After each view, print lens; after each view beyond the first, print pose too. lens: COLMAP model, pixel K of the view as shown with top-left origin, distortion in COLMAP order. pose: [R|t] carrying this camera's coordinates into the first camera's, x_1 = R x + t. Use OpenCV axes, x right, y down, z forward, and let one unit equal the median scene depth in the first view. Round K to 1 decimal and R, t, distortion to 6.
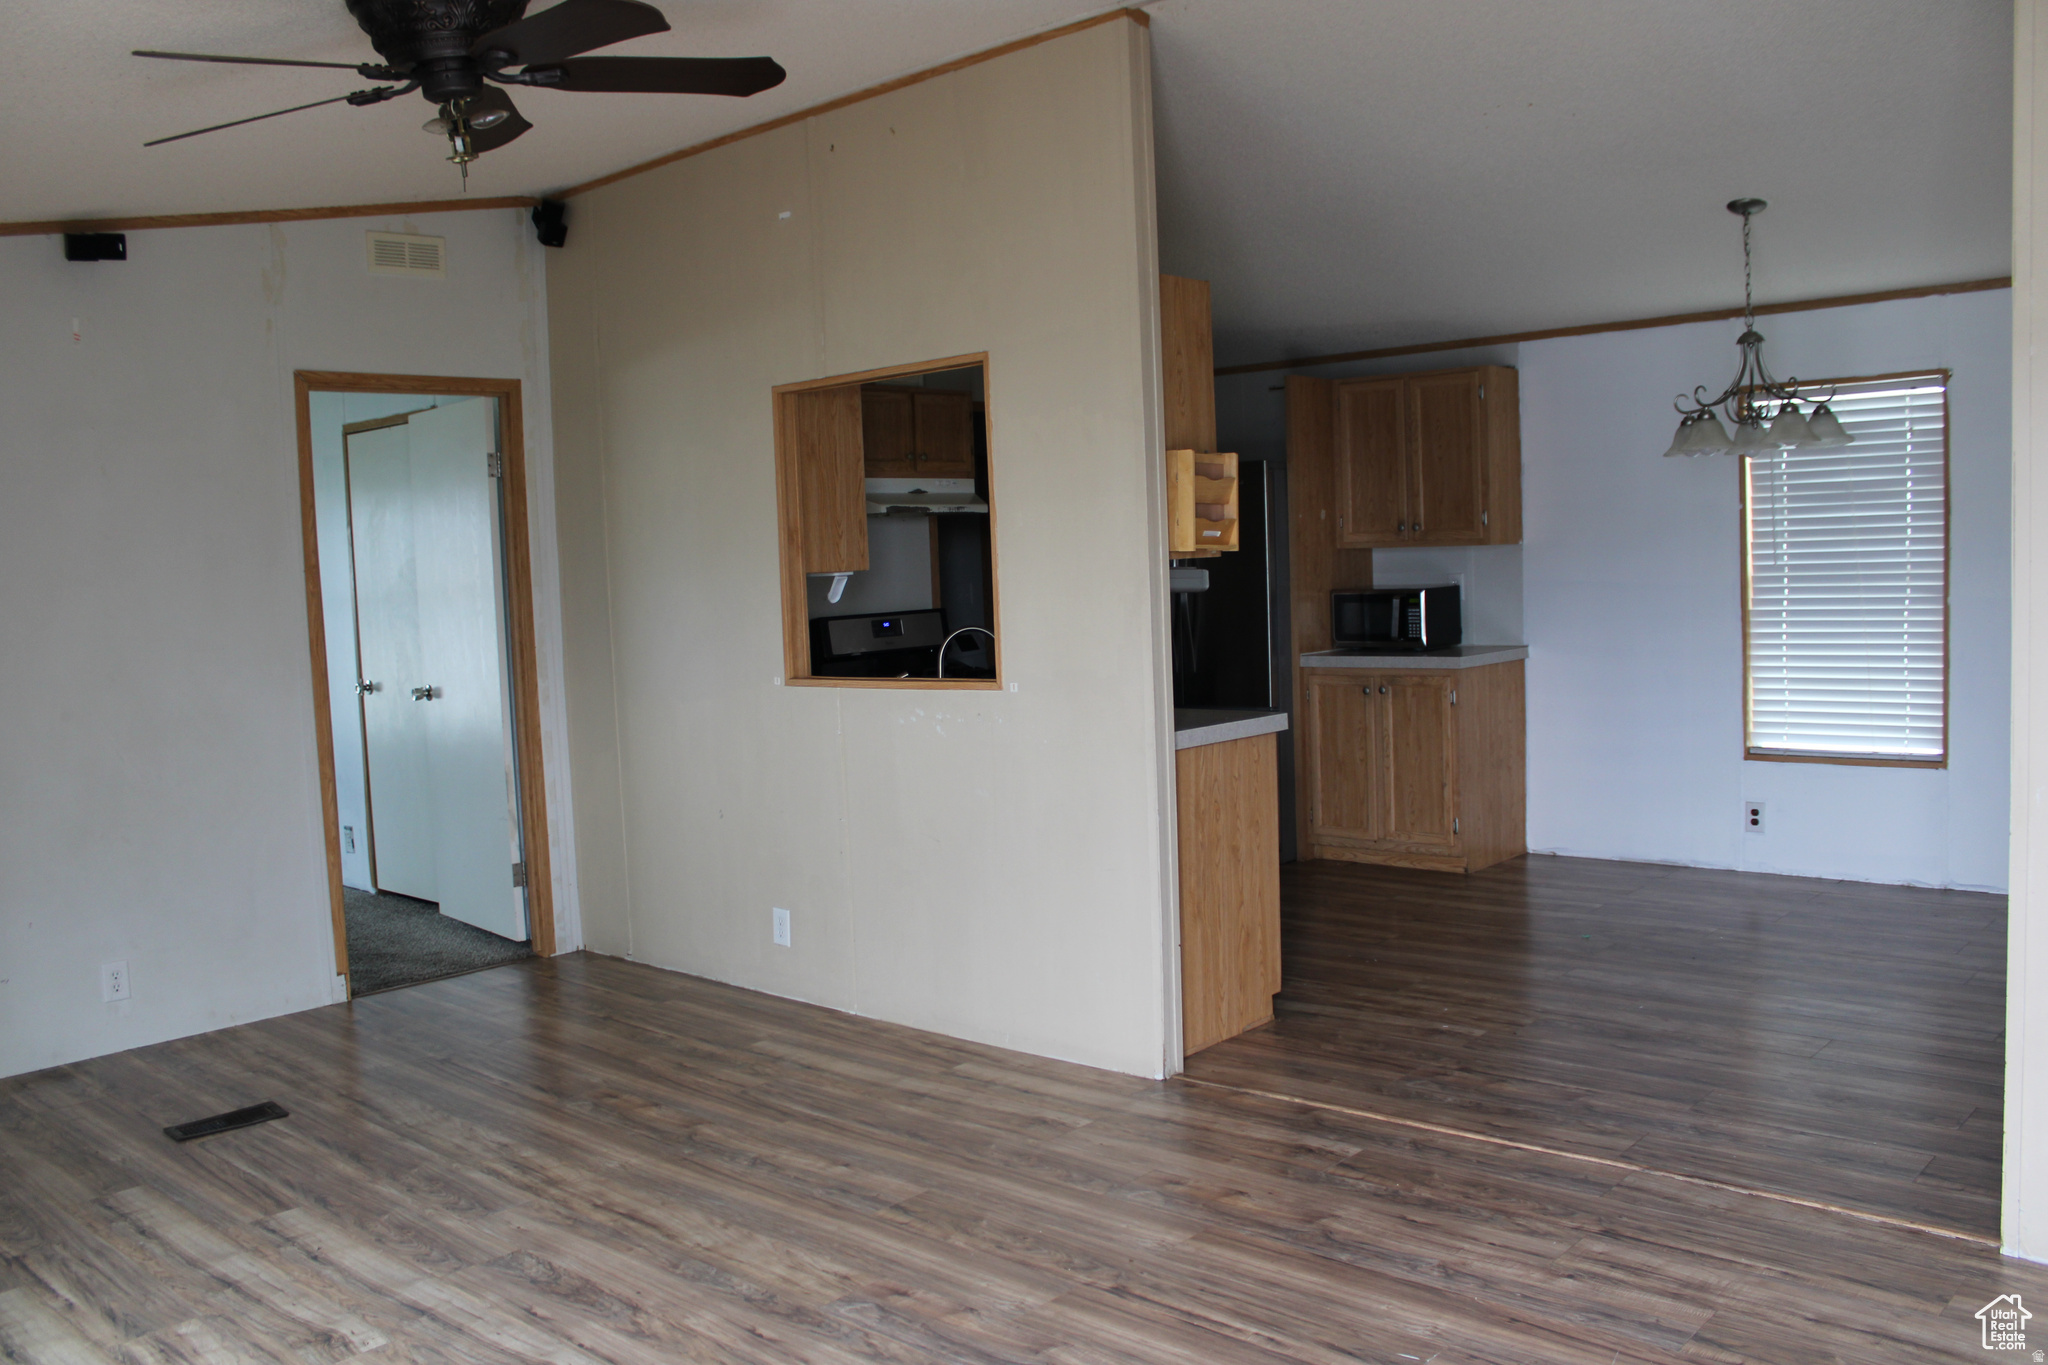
lens RADIAL K [[1694.5, 0, 1021.4], [0, 1694.5, 688.8], [0, 0, 1]] dist [-0.148506, 0.108455]
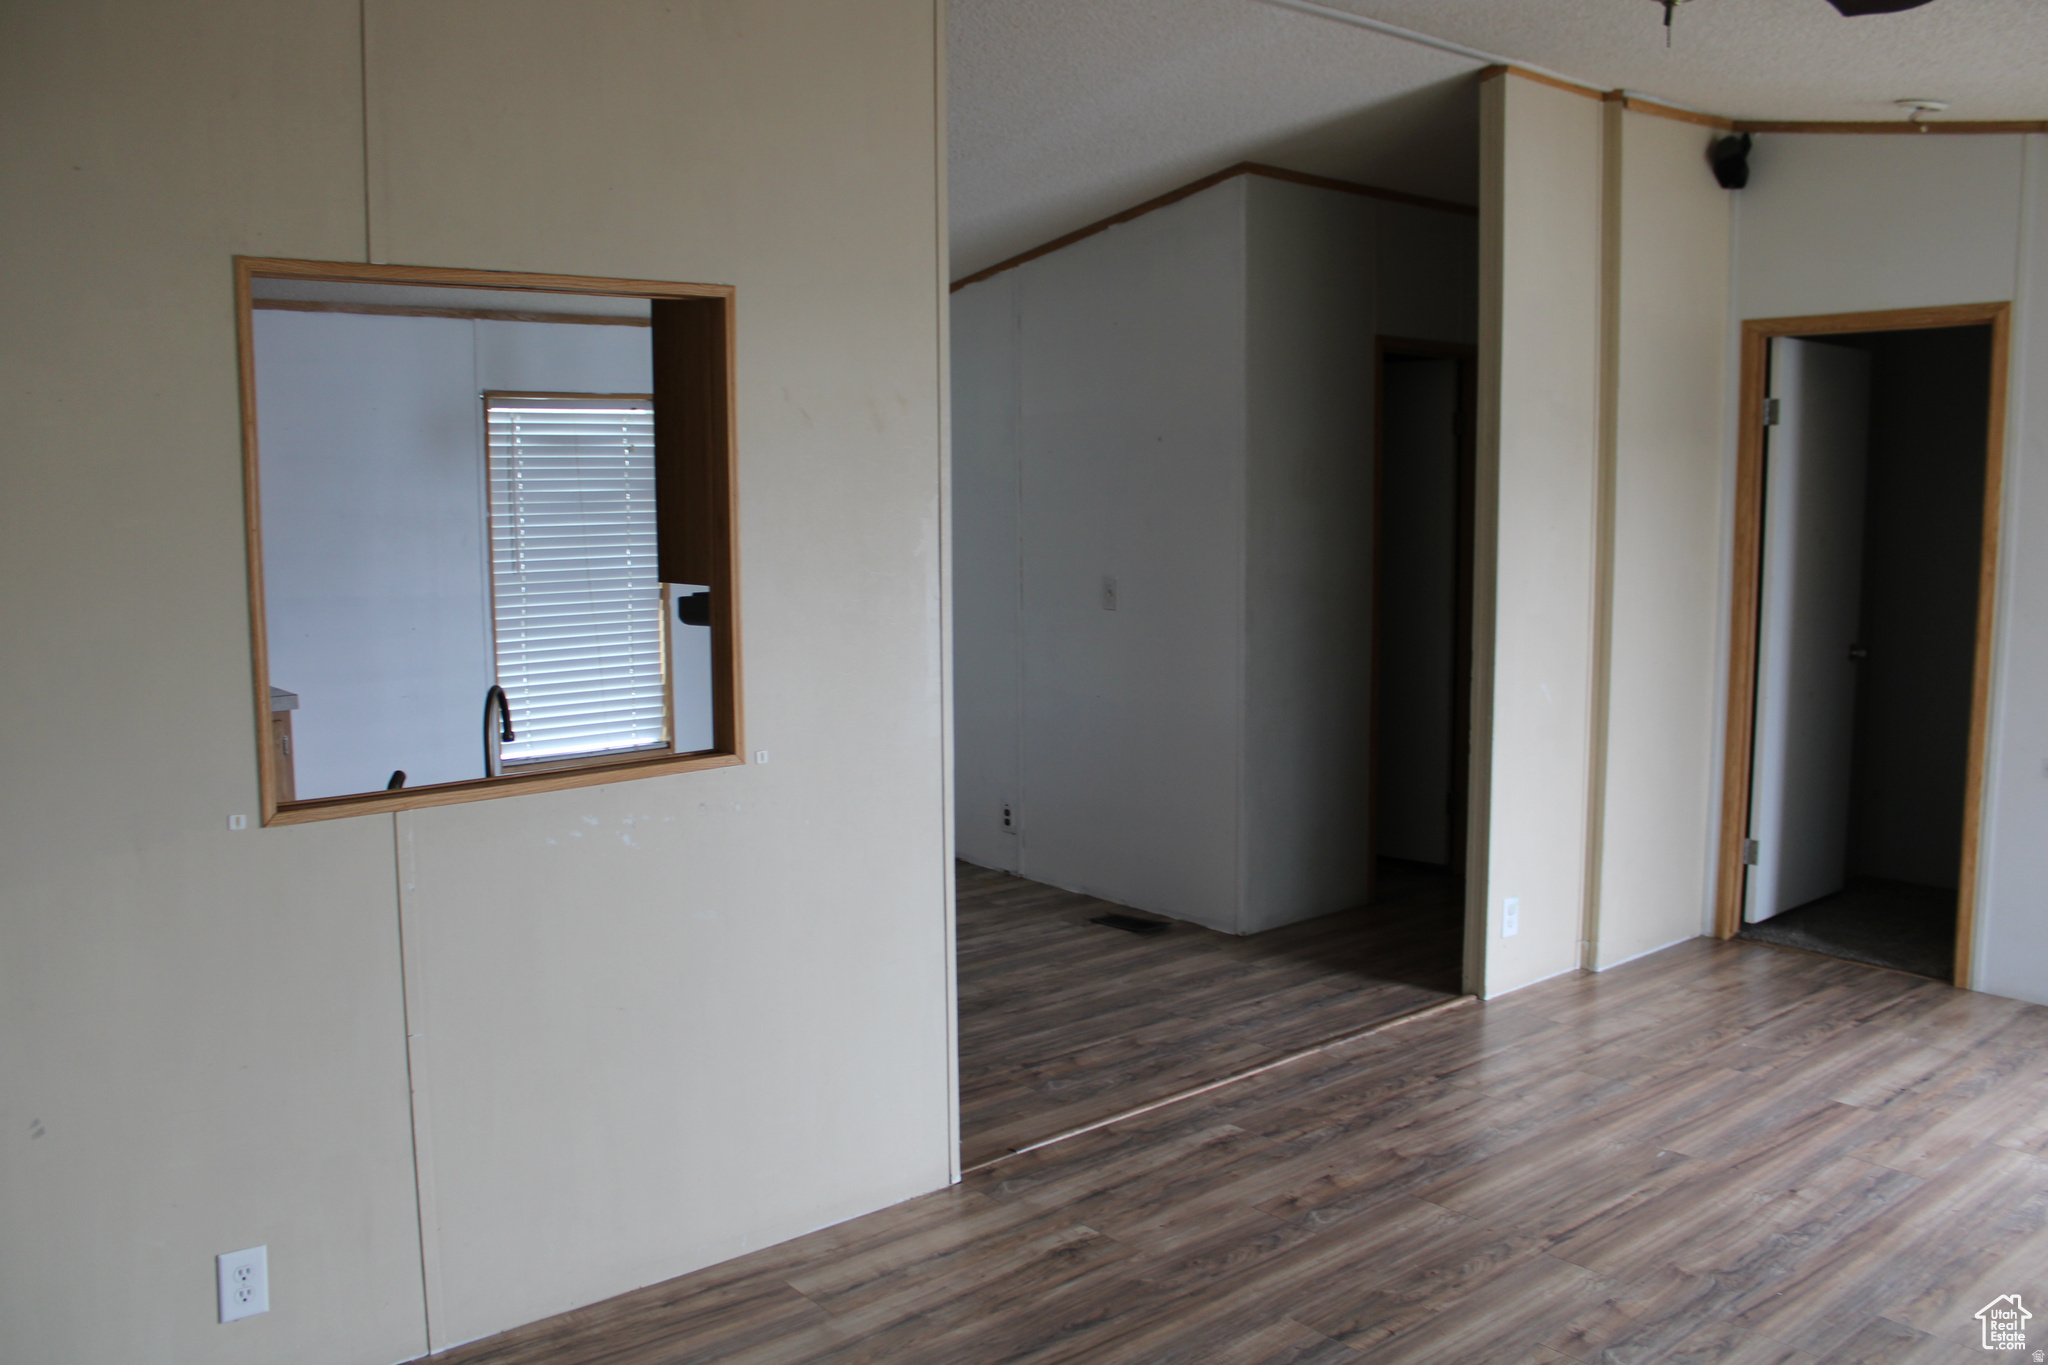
lens RADIAL K [[1694.5, 0, 1032.6], [0, 1694.5, 677.6], [0, 0, 1]] dist [-0.148506, 0.108455]
pose [[0.134401, -0.071075, 0.988375, -0.893057], [0.079053, 0.995014, 0.060803, -0.088621], [-0.987769, 0.069962, 0.139350, 0.995594]]
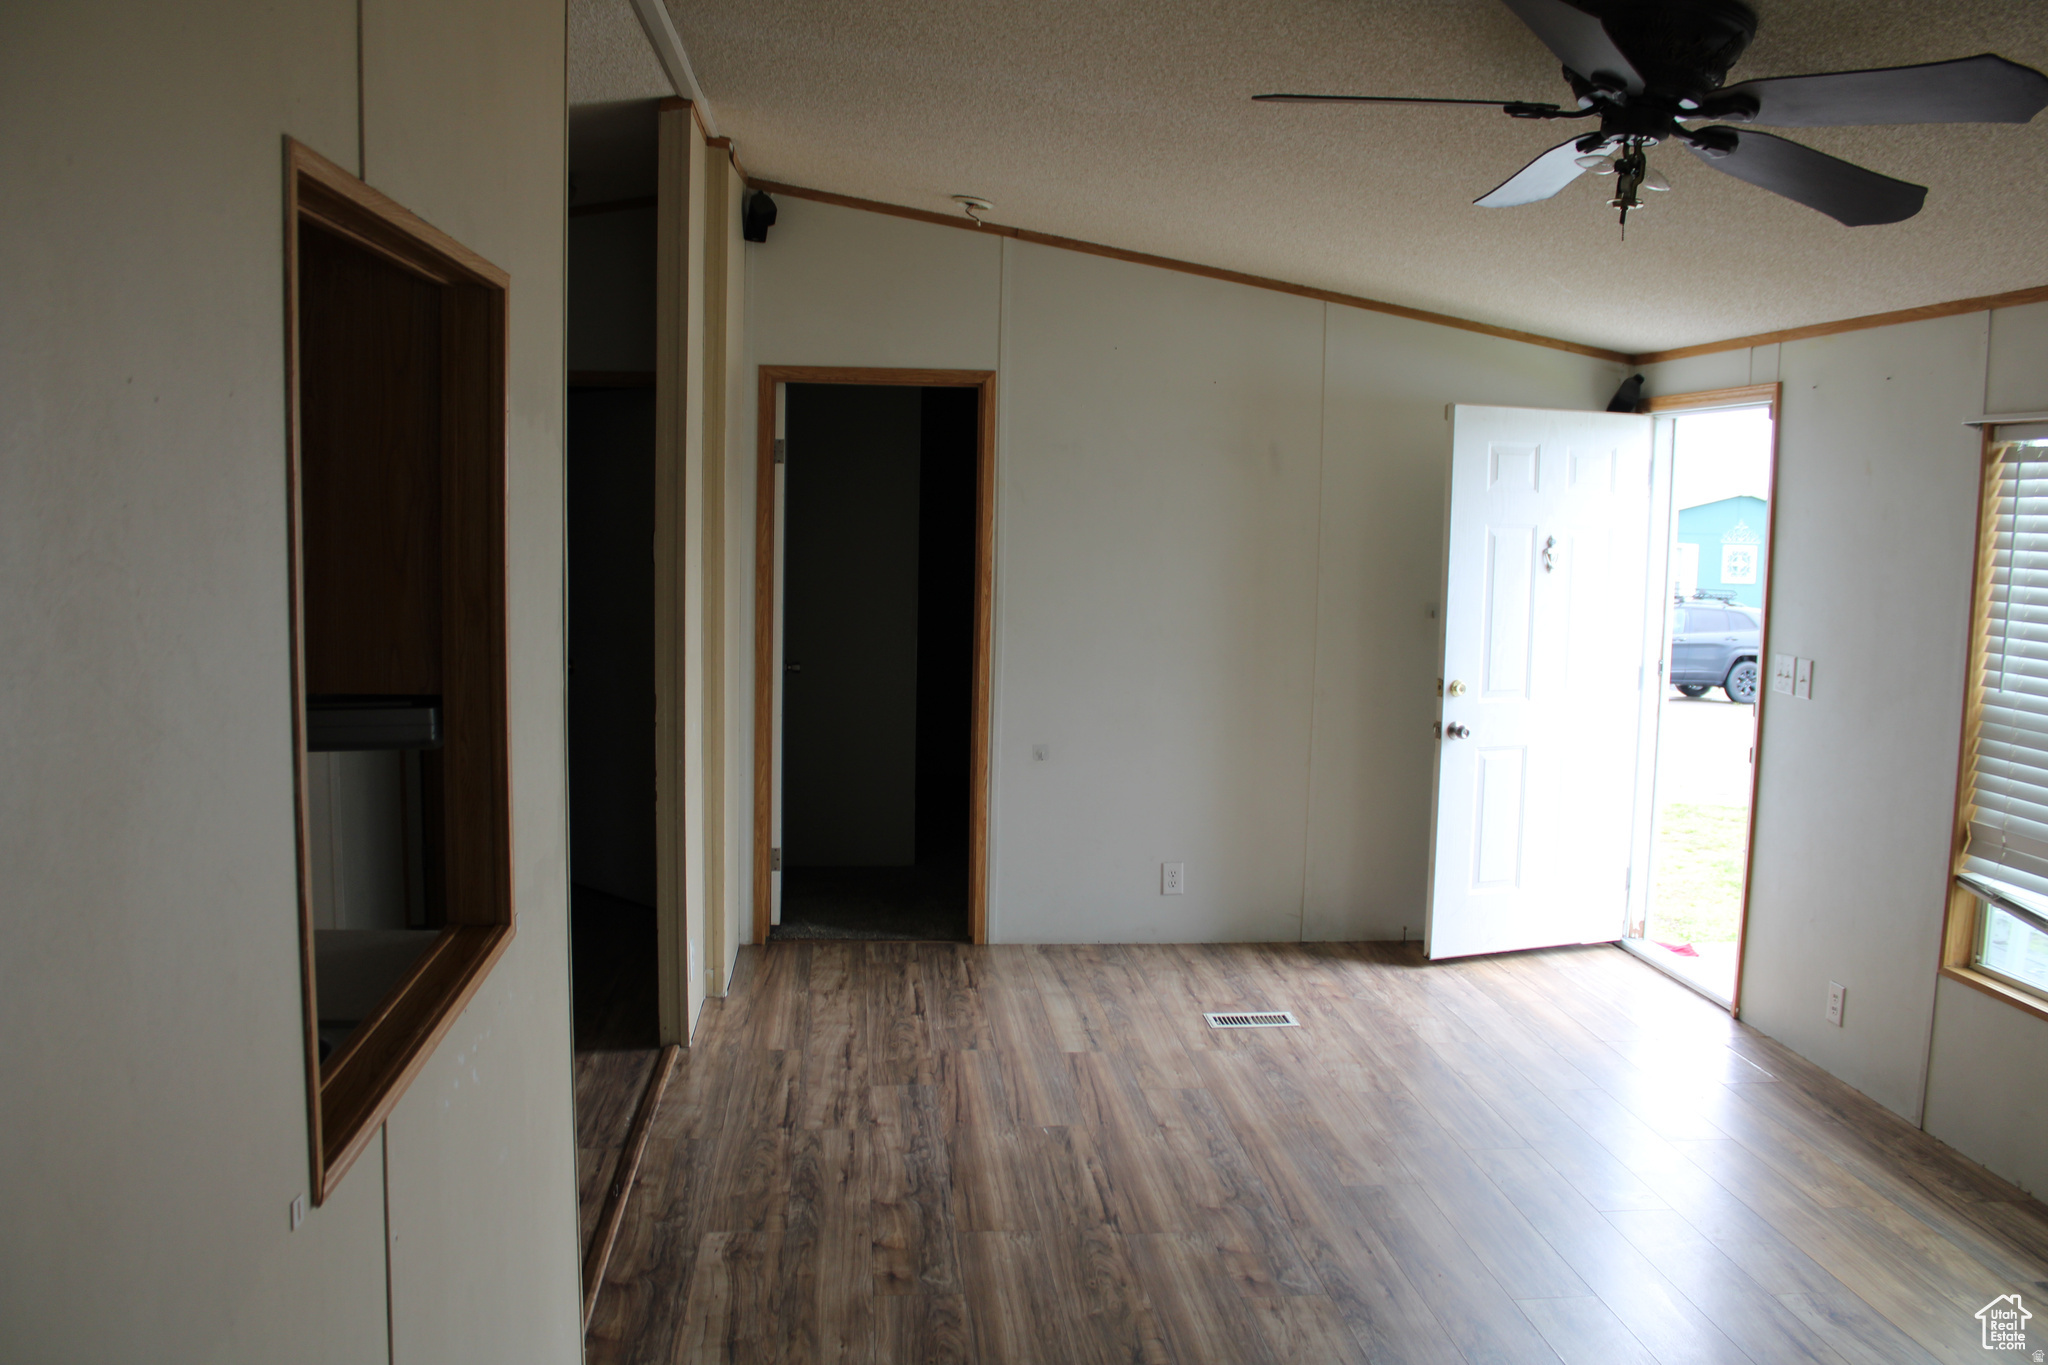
lens RADIAL K [[1694.5, 0, 1024.9], [0, 1694.5, 676.5], [0, 0, 1]] dist [-0.148506, 0.108455]
pose [[-0.744053, -0.044097, 0.666664, -0.597453], [0.062942, 0.988755, 0.135651, -0.176559], [-0.665149, 0.142893, -0.732911, 1.613052]]
